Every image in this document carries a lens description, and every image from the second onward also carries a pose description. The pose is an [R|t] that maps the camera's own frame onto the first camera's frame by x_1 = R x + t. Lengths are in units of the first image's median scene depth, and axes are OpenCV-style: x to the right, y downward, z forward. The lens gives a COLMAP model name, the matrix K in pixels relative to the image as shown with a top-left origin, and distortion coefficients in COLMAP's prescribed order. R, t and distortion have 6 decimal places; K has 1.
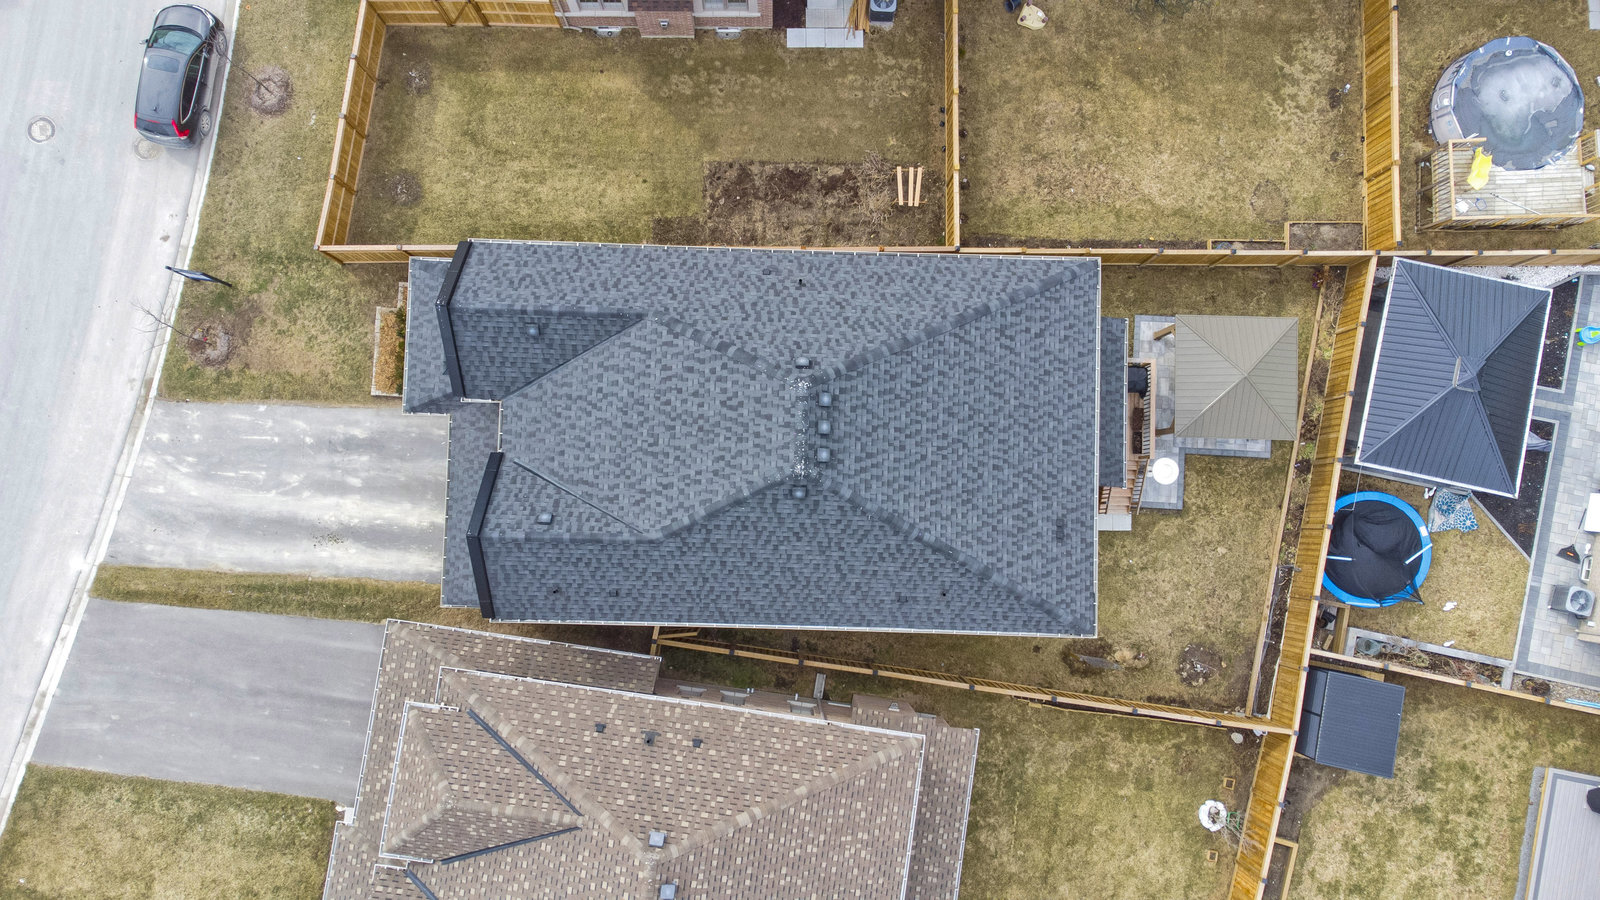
lens RADIAL K [[1191.2, 0, 794.7], [0, 1191.2, 446.6], [0, 0, 1]] dist [0.026541, 0.051849]
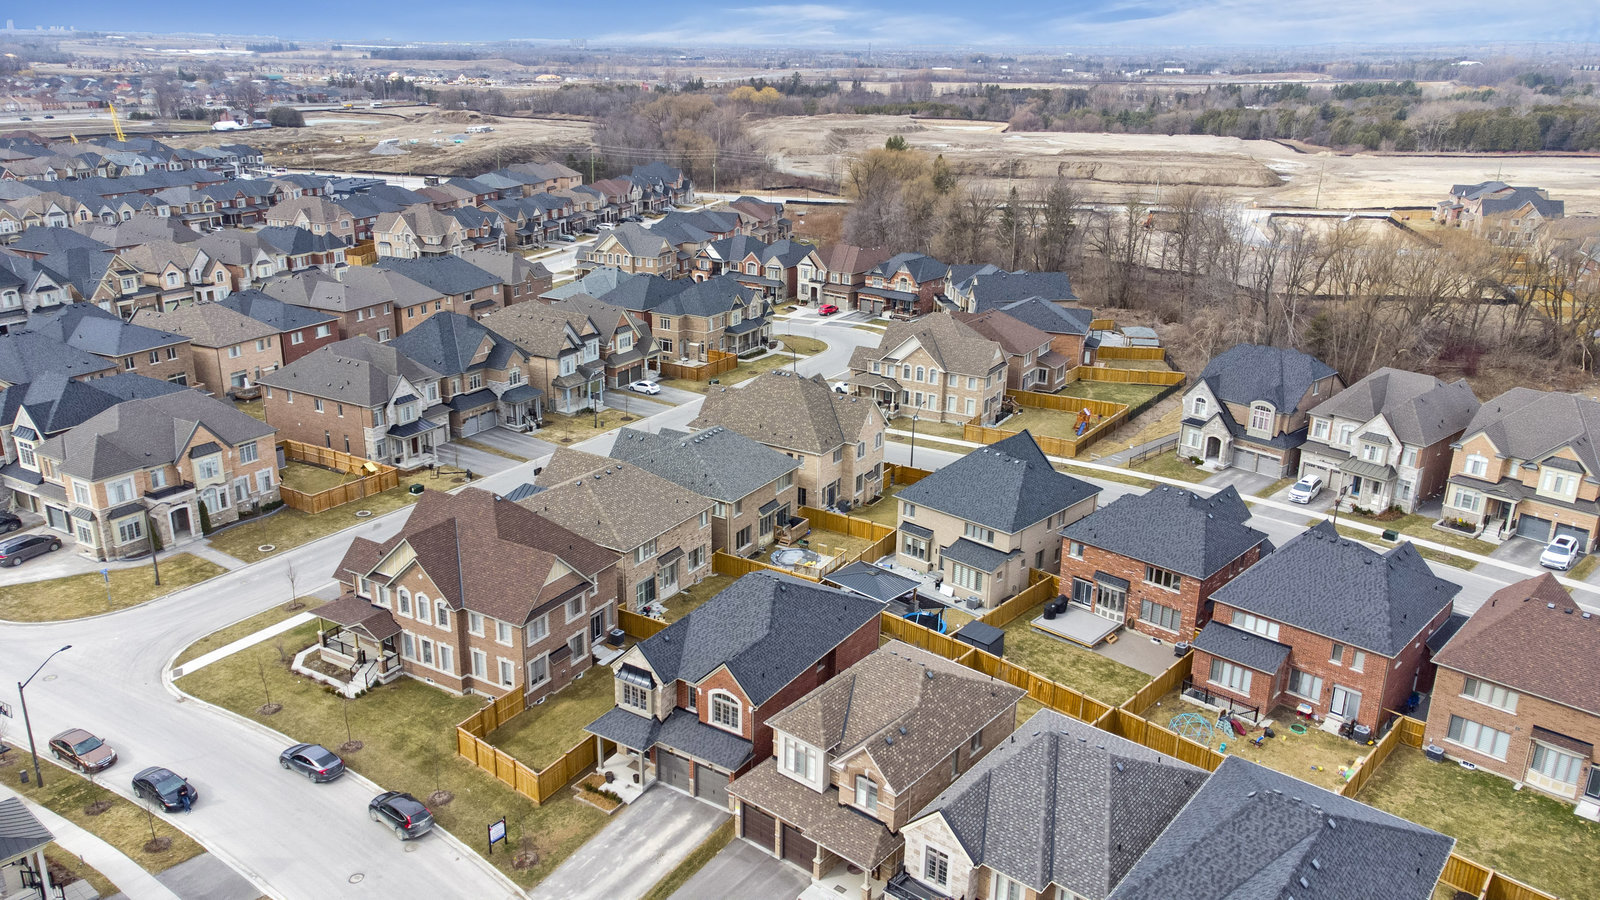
lens RADIAL K [[1191.2, 0, 794.7], [0, 1191.2, 446.6], [0, 0, 1]] dist [0.026541, 0.051849]
pose [[0.514516, -0.280039, 0.810464, -1.500001], [0.855226, 0.236090, -0.461356, 0.887223], [-0.062145, 0.930505, 0.360969, -0.186333]]
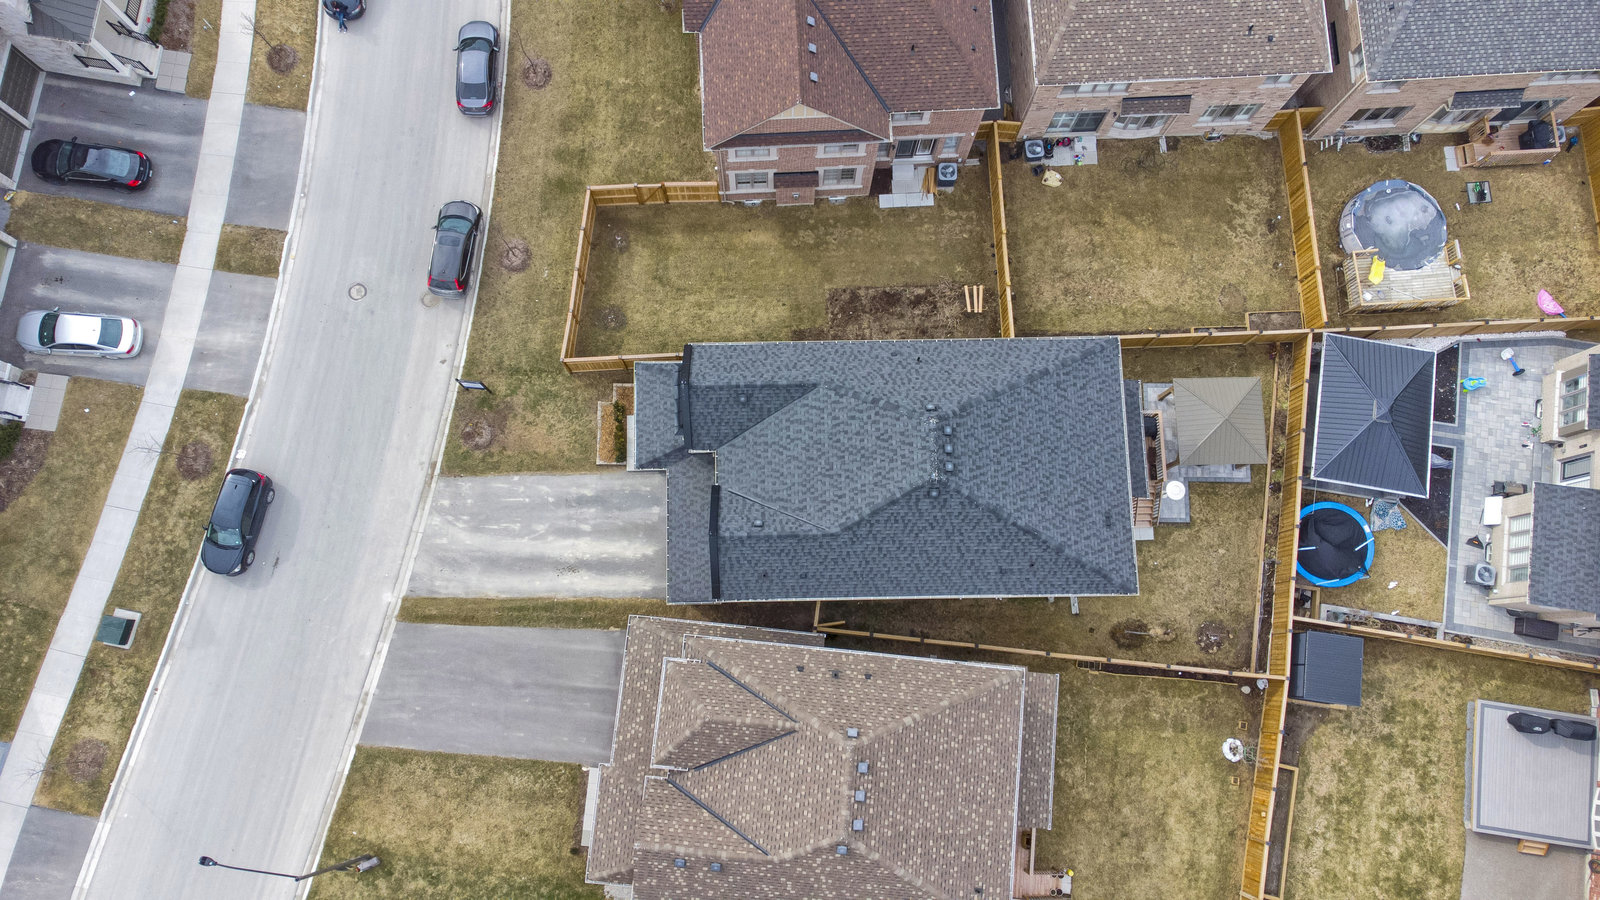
lens RADIAL K [[1191.2, 0, 794.7], [0, 1191.2, 446.6], [0, 0, 1]] dist [0.026541, 0.051849]
pose [[0.998882, -0.046510, 0.008403, -0.133329], [0.047195, 0.991076, -0.124667, 0.116953], [-0.002530, 0.124924, 0.992163, -0.362270]]
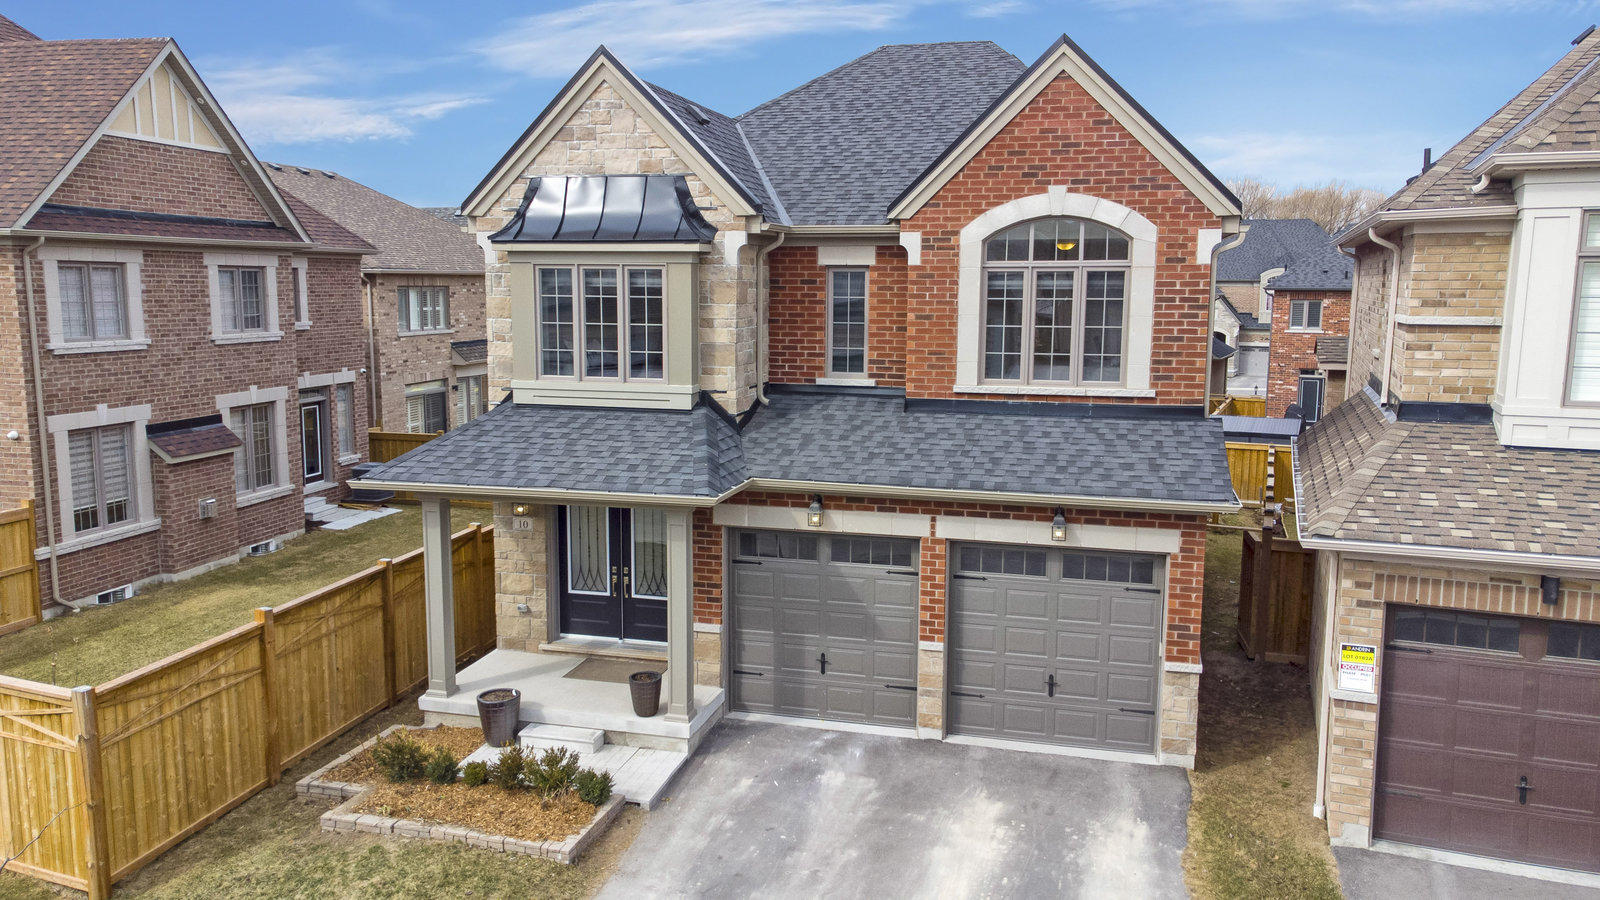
lens RADIAL K [[1187.4, 0, 794.0], [0, 1187.4, 446.8], [0, 0, 1]] dist [0.037924, 0.036241]
pose [[0.234381, -0.147390, 0.960907, -0.612433], [0.970014, 0.100865, -0.221131, 0.069789], [-0.064329, 0.983922, 0.166611, 0.828010]]
